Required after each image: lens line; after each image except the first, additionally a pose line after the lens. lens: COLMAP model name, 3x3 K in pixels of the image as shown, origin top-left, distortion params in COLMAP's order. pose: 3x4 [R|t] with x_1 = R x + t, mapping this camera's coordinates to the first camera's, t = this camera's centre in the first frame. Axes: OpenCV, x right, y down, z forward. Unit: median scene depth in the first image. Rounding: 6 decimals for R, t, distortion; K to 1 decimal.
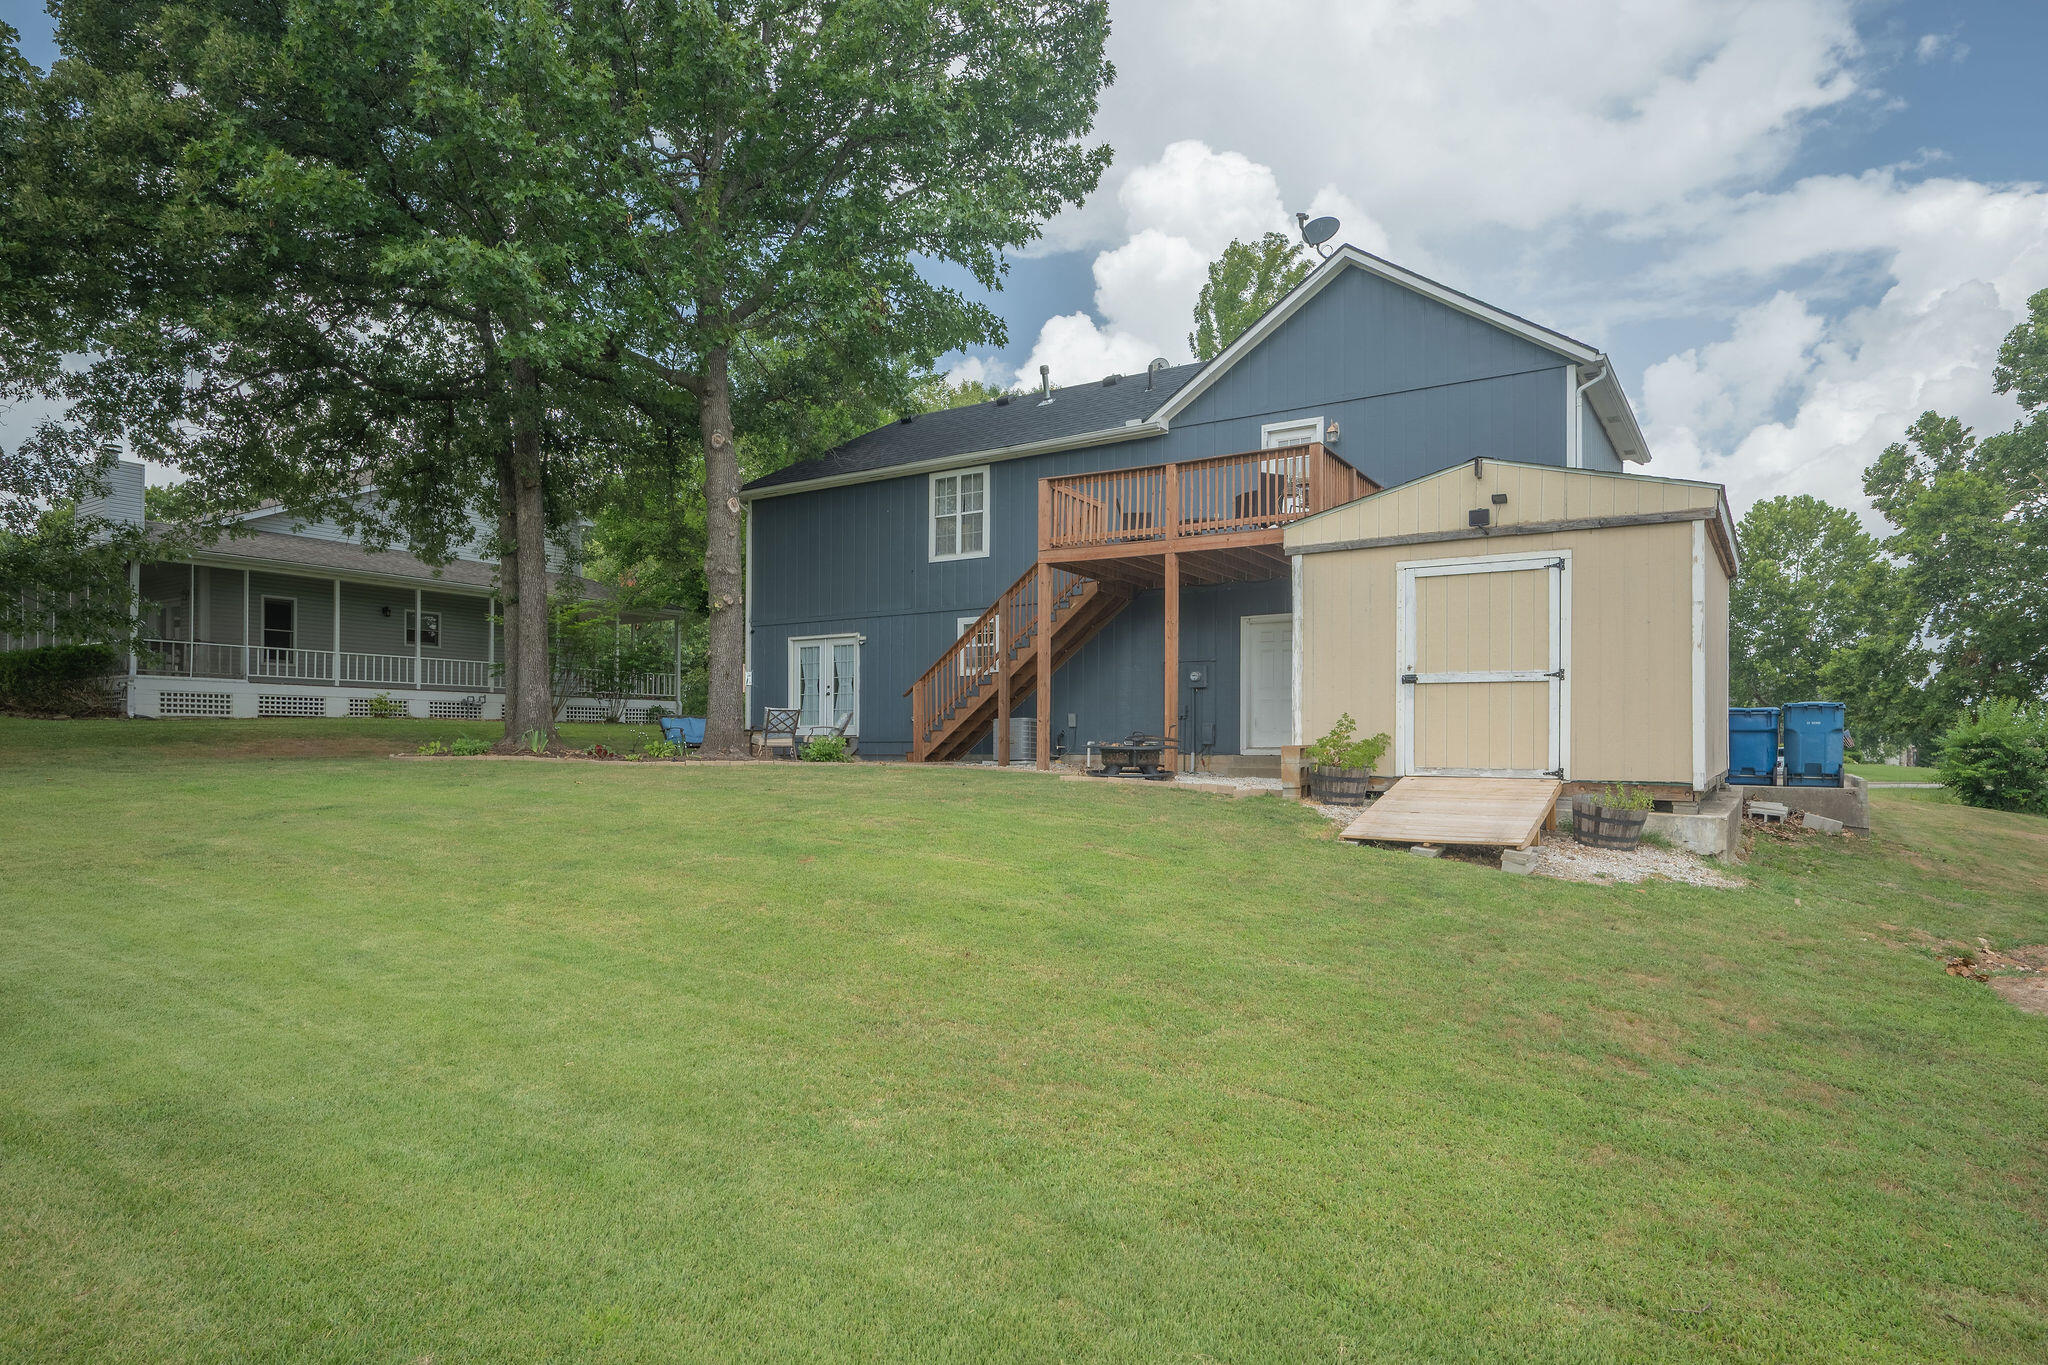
lens RADIAL K [[1169.3, 0, 1030.8], [0, 1169.3, 738.0], [0, 0, 1]] dist [0.002630, 0.000258]
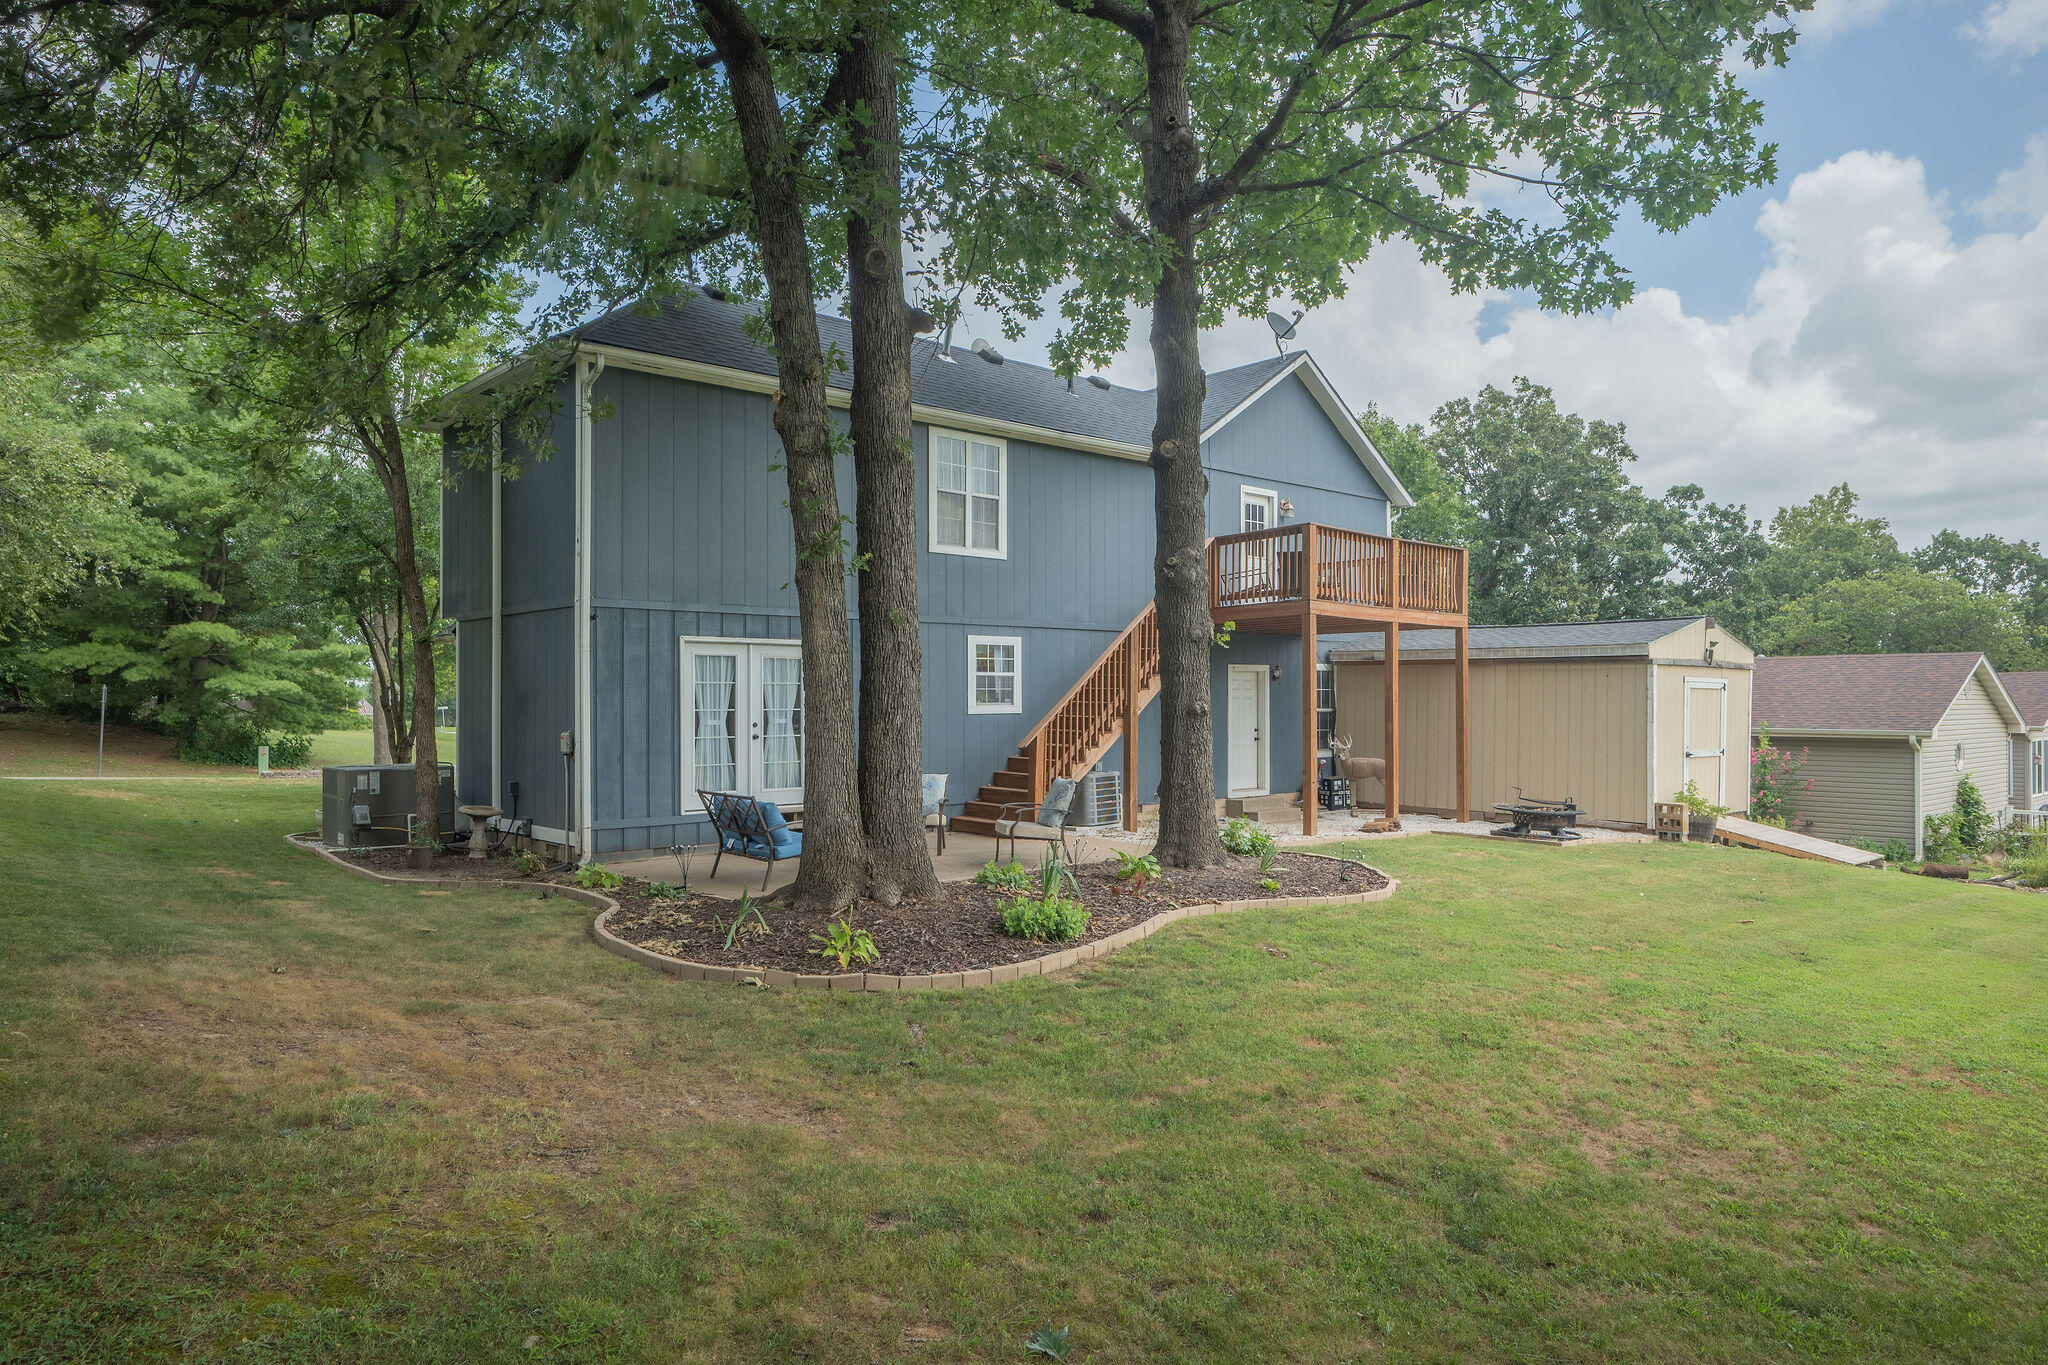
lens RADIAL K [[1277.1, 0, 1024.0], [0, 1277.1, 682.5], [0, 0, 1]] dist [-0.002361, -0.000538]
pose [[0.278098, 0.011590, 0.960483, -0.992613], [-0.008239, 0.999919, -0.009680, -0.078753], [-0.960517, -0.005222, 0.278171, 0.896560]]
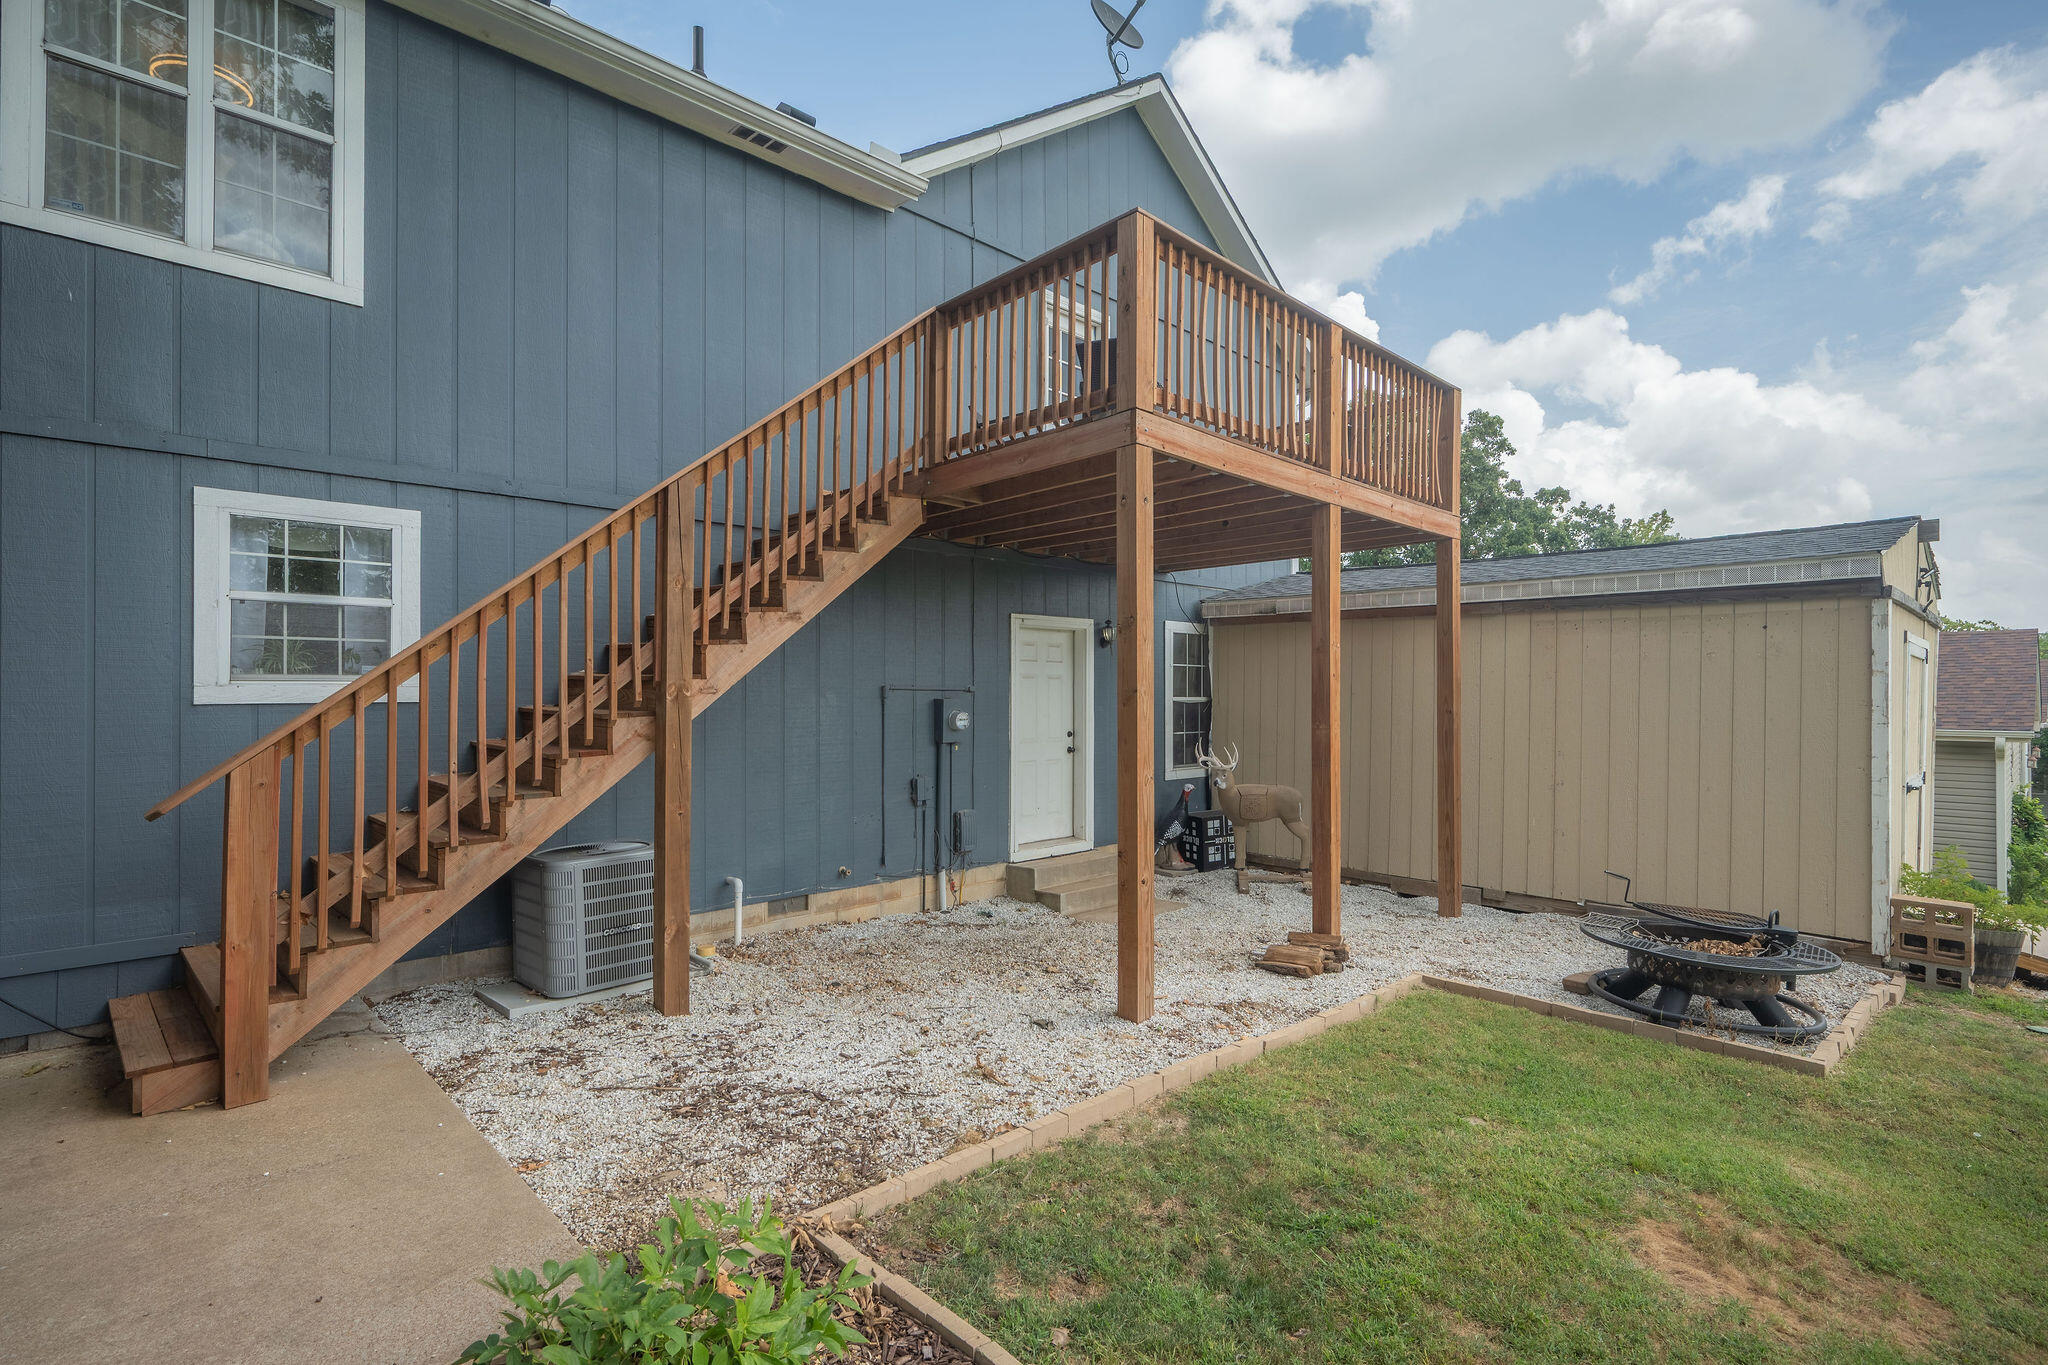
lens RADIAL K [[988.3, 0, 1024.0], [0, 988.3, 682.5], [0, 0, 1]] dist [0.002963, 0.000315]
pose [[0.236403, 0.012865, 0.971570, -0.284532], [-0.010701, 0.999886, -0.010637, -0.068918], [-0.971596, -0.007882, 0.236514, 0.921109]]
